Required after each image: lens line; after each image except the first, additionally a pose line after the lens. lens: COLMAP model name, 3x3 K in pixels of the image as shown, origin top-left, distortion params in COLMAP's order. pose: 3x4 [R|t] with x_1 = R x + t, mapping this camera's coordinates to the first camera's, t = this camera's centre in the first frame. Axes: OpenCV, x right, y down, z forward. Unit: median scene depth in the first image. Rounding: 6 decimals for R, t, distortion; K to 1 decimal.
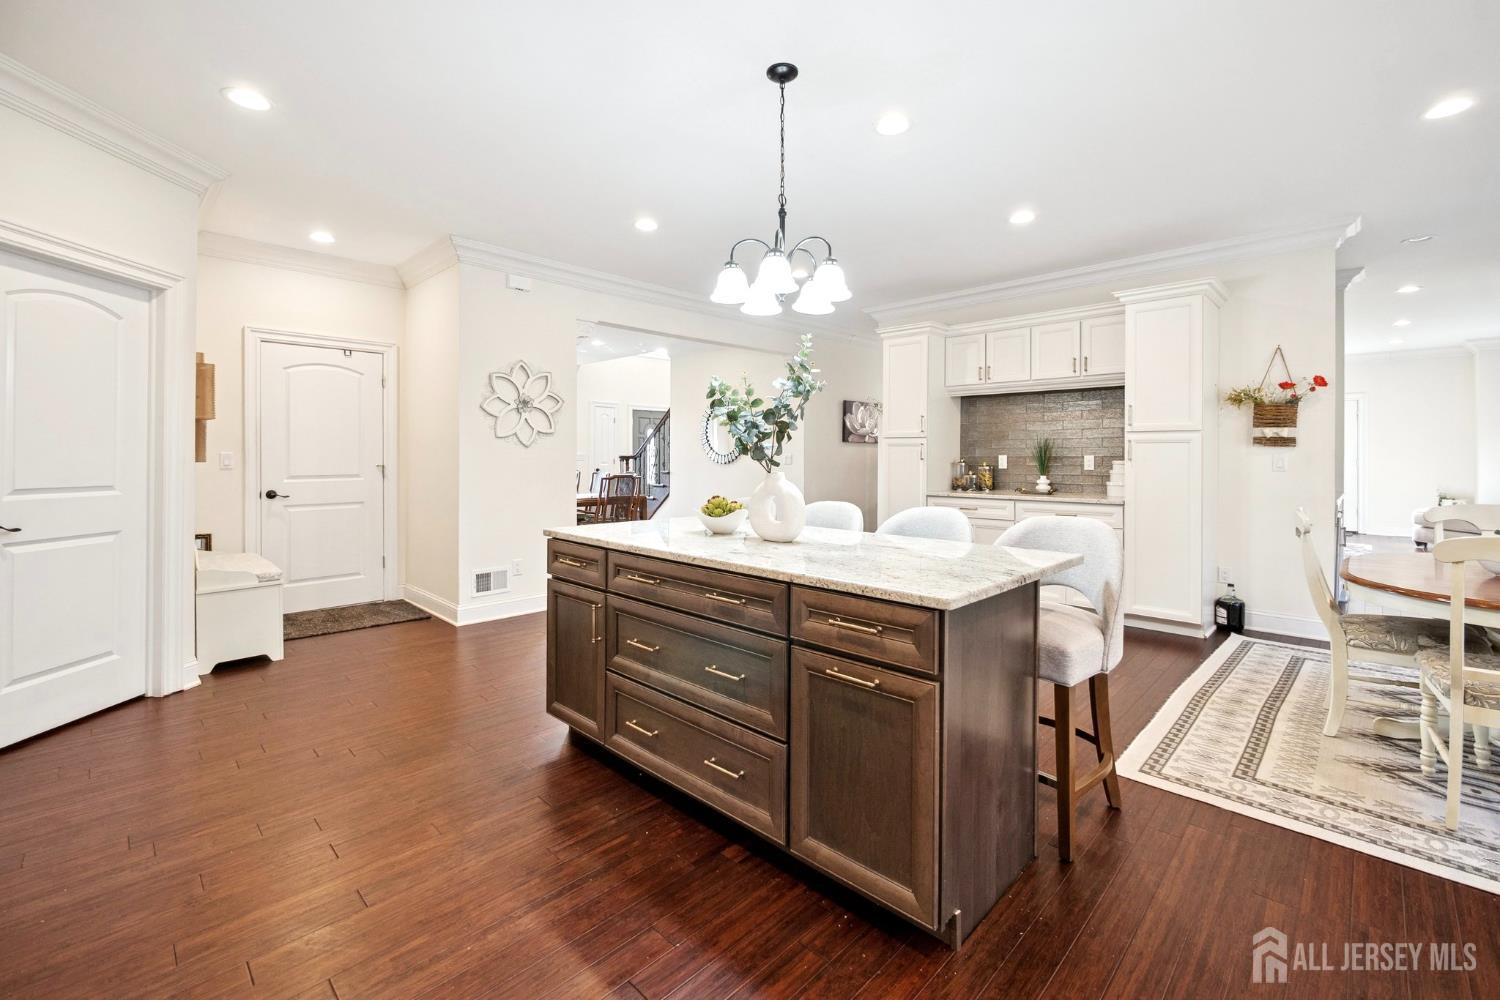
lens RADIAL K [[636.4, 0, 747.4], [0, 636.4, 454.4], [0, 0, 1]] dist [-0.000303, 0.000097]
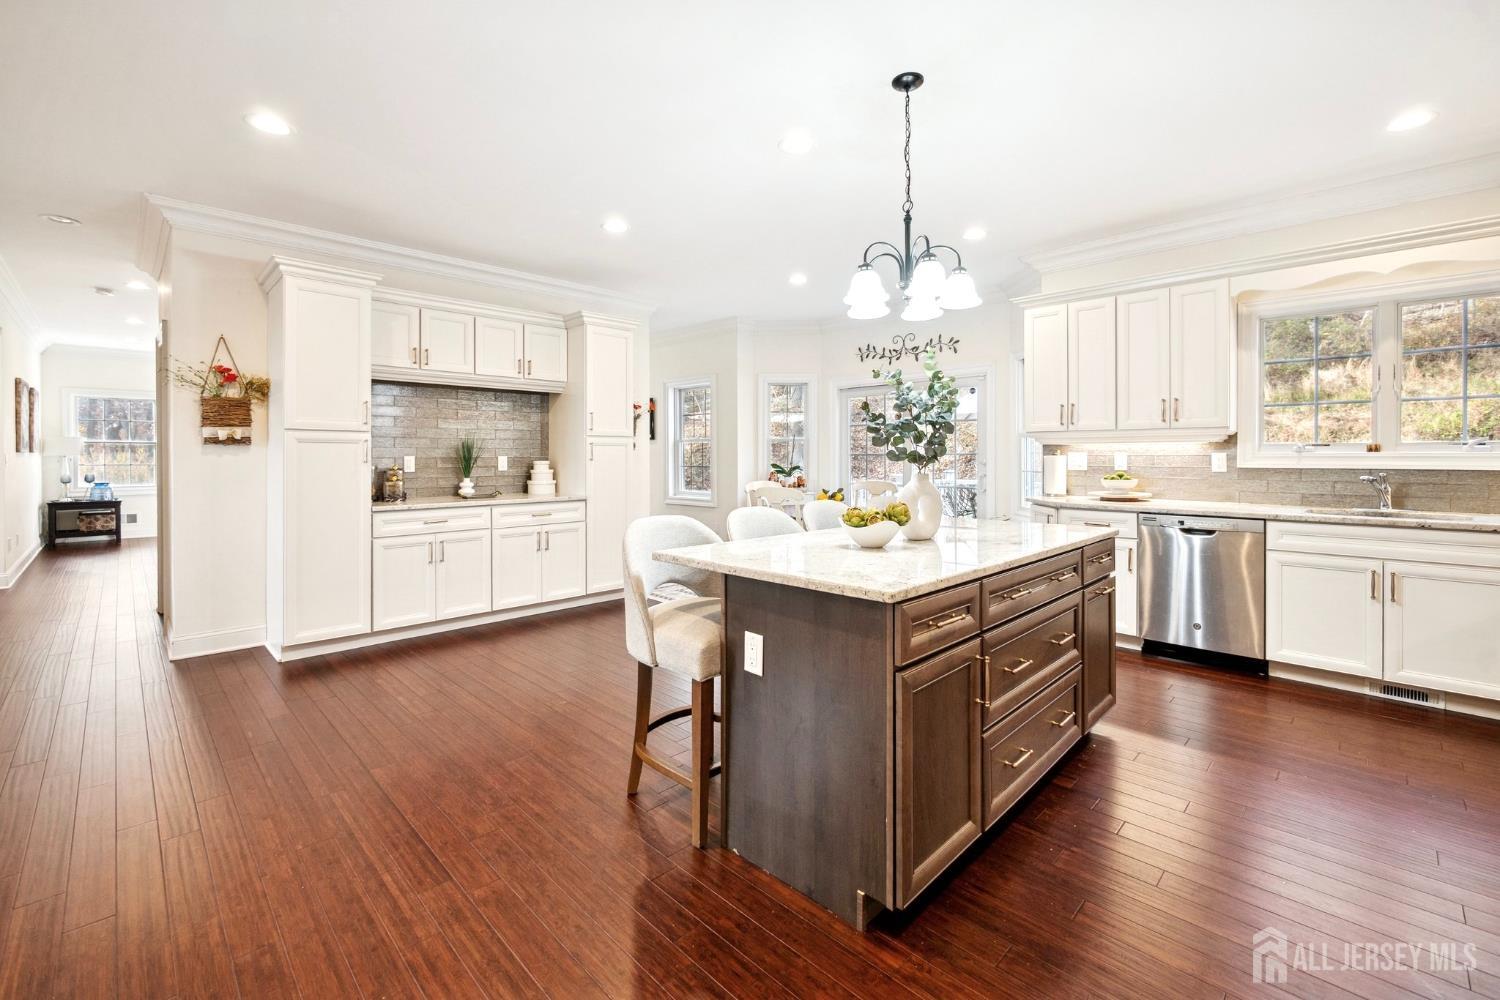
lens RADIAL K [[636.4, 0, 747.4], [0, 636.4, 454.4], [0, 0, 1]] dist [-0.000303, 0.000097]
pose [[0.009576, 0.001010, 0.999954, -0.464667], [0.000842, 0.999999, -0.001018, 0.000144], [-0.999954, 0.000852, 0.009575, 0.596695]]
